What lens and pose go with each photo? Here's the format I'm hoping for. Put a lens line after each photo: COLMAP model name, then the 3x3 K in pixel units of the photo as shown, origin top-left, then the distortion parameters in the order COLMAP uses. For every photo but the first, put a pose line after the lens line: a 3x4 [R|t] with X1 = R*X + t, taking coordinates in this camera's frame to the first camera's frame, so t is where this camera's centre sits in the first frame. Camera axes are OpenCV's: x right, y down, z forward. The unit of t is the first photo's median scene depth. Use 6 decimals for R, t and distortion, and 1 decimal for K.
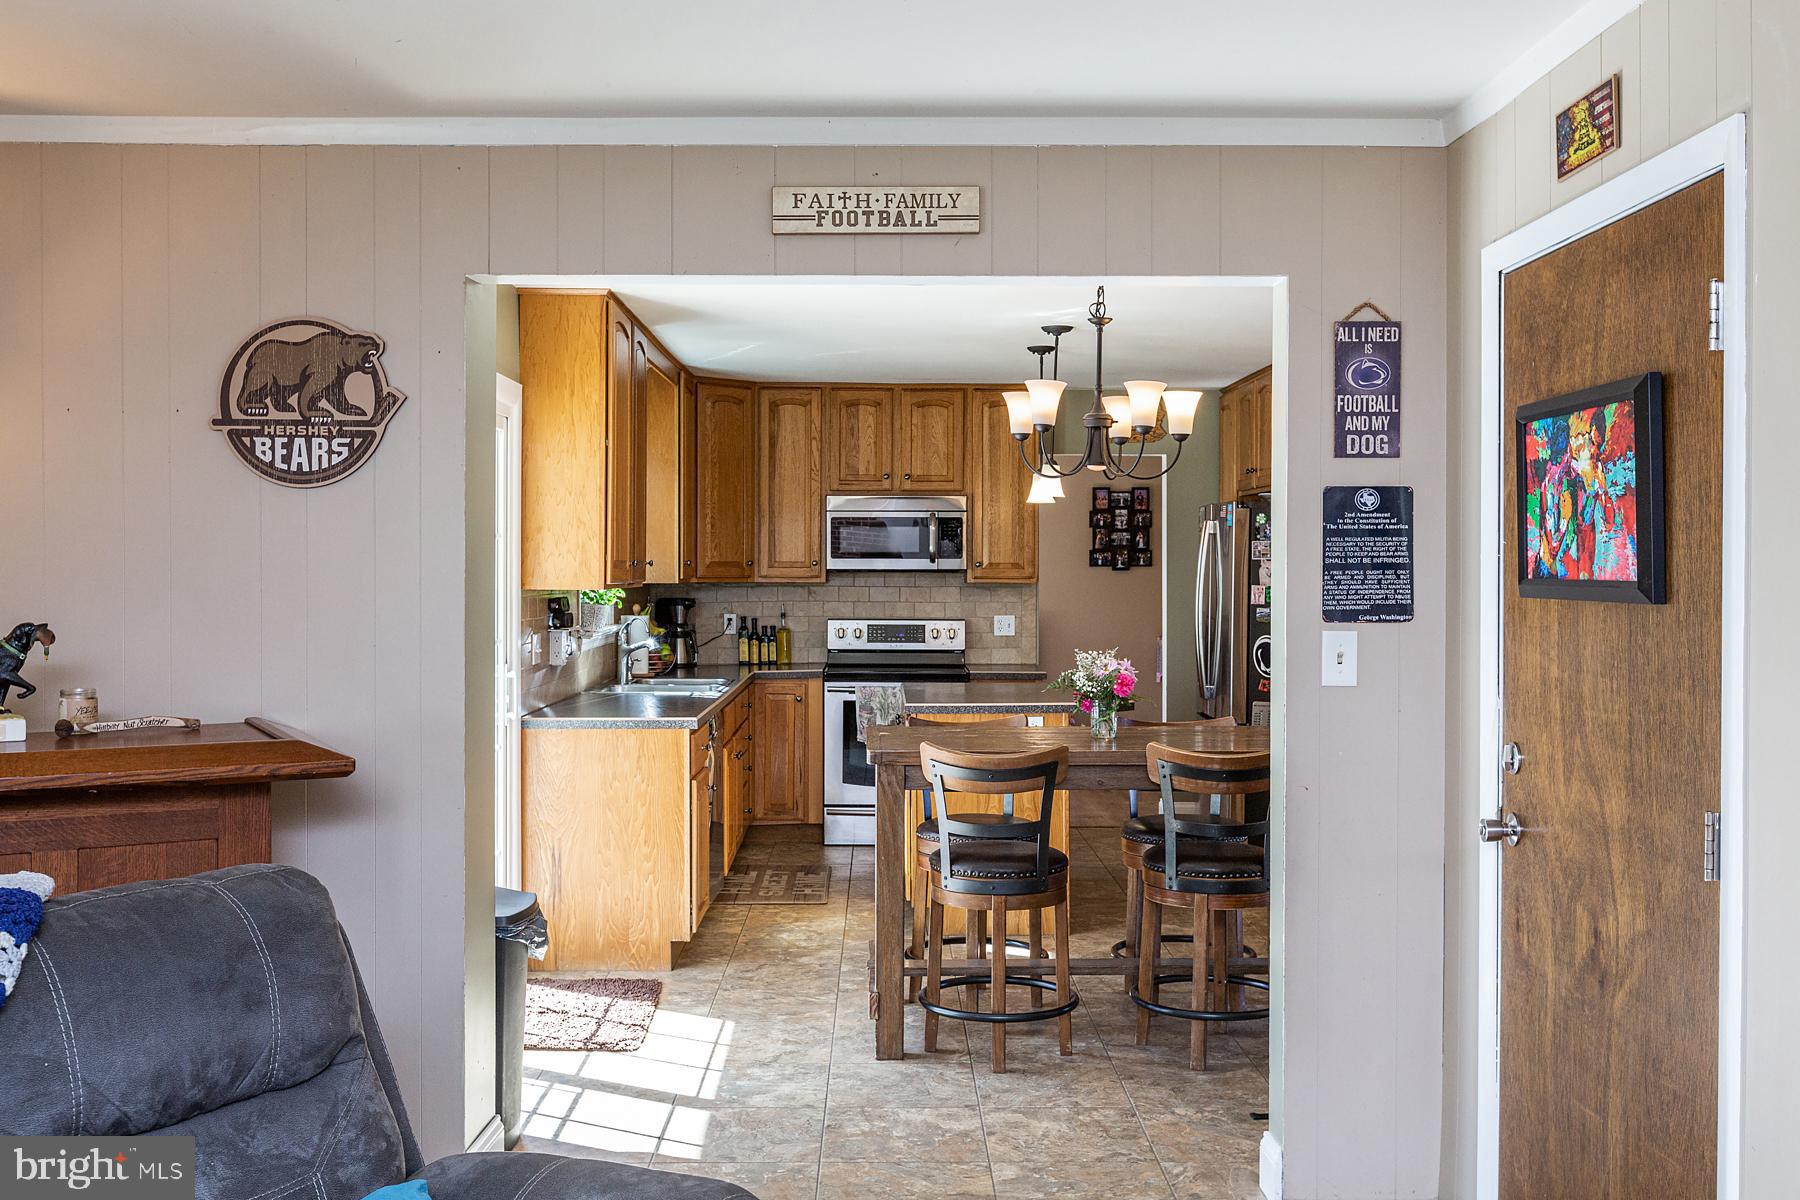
lens RADIAL K [[1671.3, 0, 900.0], [0, 1671.3, 600.0], [0, 0, 1]] dist [-0.005186, 0.000642]
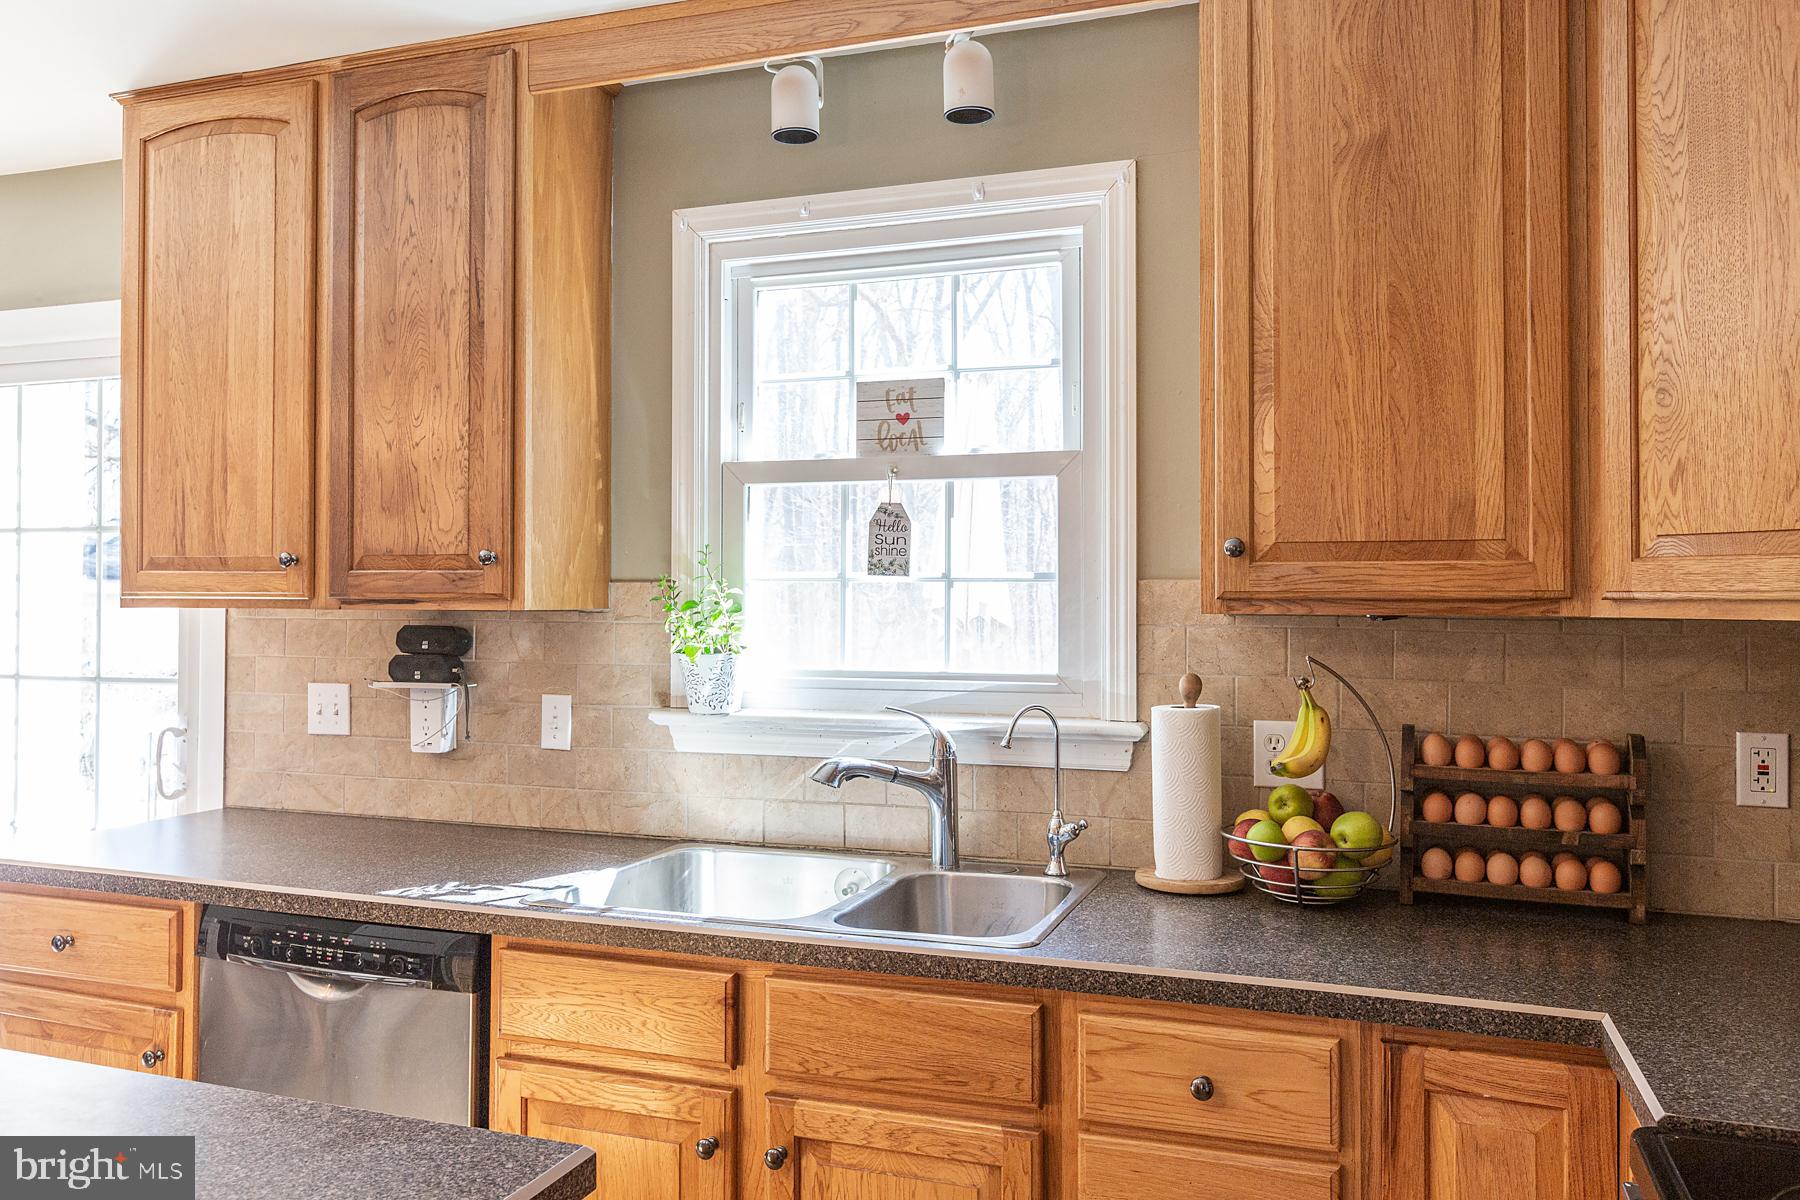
lens RADIAL K [[1372.8, 0, 888.9], [0, 1372.8, 575.3], [0, 0, 1]] dist [0.003346, -0.004146]
pose [[-0.354603, -0.018301, -0.934838, 0.117341], [-0.022063, 0.999694, -0.011202, -0.011973], [0.934757, 0.016653, -0.354898, 0.944600]]
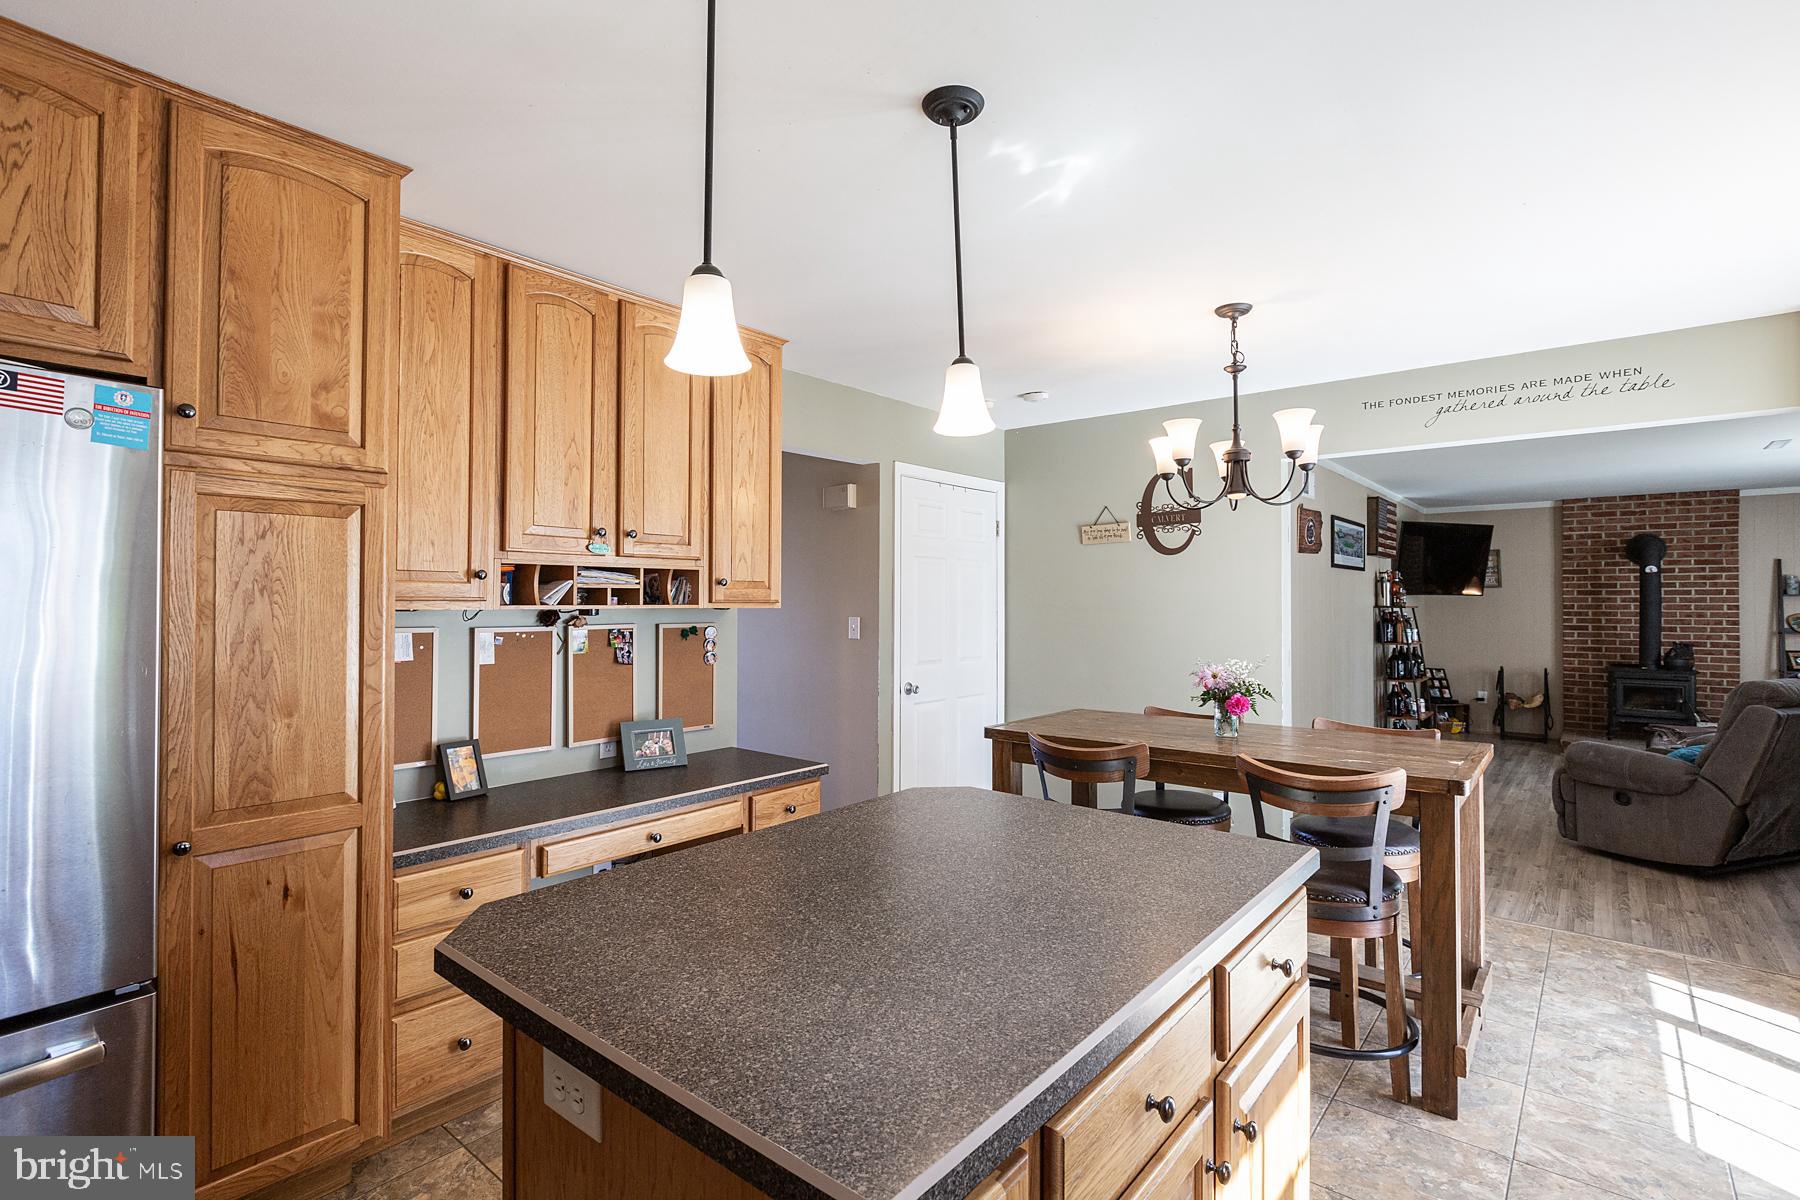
lens RADIAL K [[853.9, 0, 899.1], [0, 853.9, 592.0], [0, 0, 1]] dist [-0.001230, -0.000730]
pose [[-0.761205, 0.005806, 0.648485, -0.048360], [0.009408, 0.999954, 0.002091, -0.010317], [-0.648443, 0.007692, -0.761224, 0.924940]]
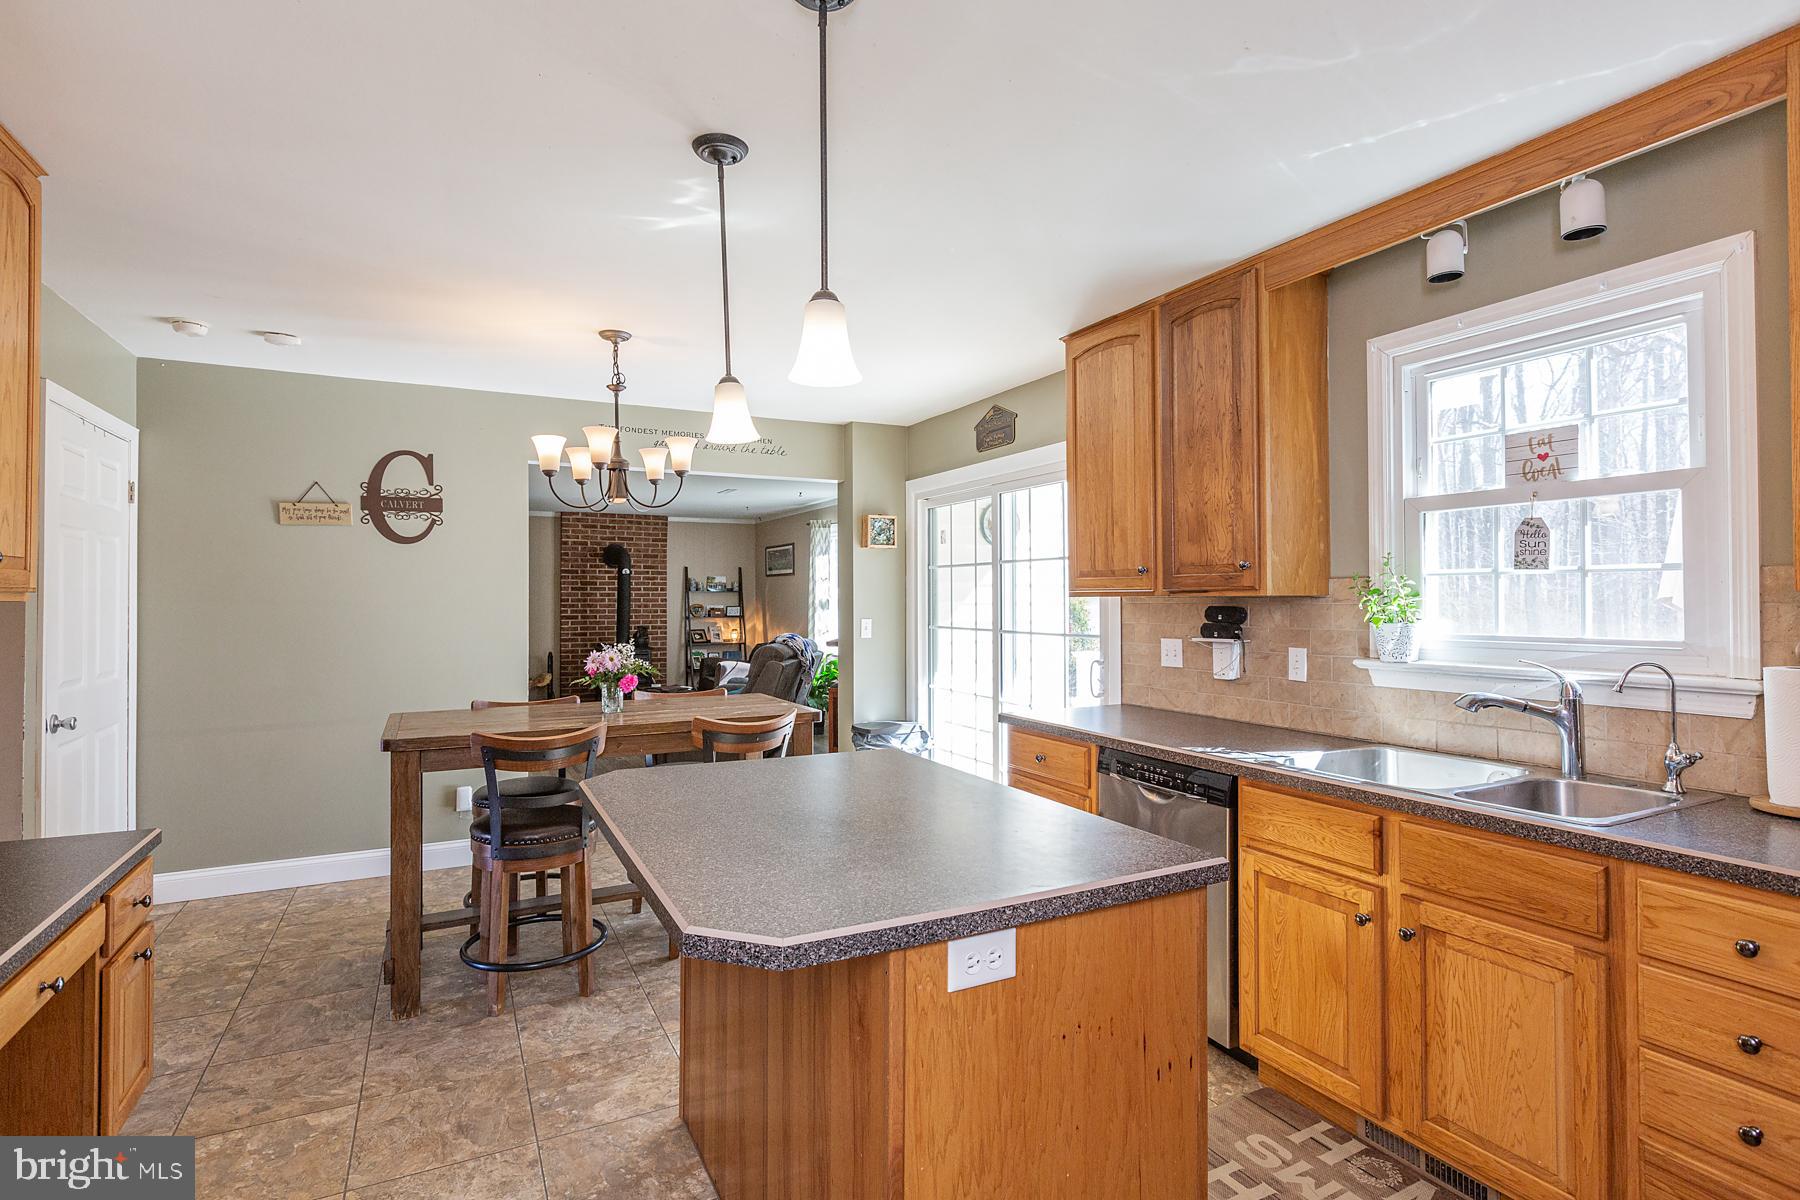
lens RADIAL K [[886.0, 0, 899.7], [0, 886.0, 591.2], [0, 0, 1]] dist [-0.002407, -0.000064]
pose [[-0.894358, -0.003246, -0.447339, 0.133563], [-0.007255, 0.999947, 0.007250, -0.009135], [0.447292, 0.009730, -0.894335, 0.994015]]
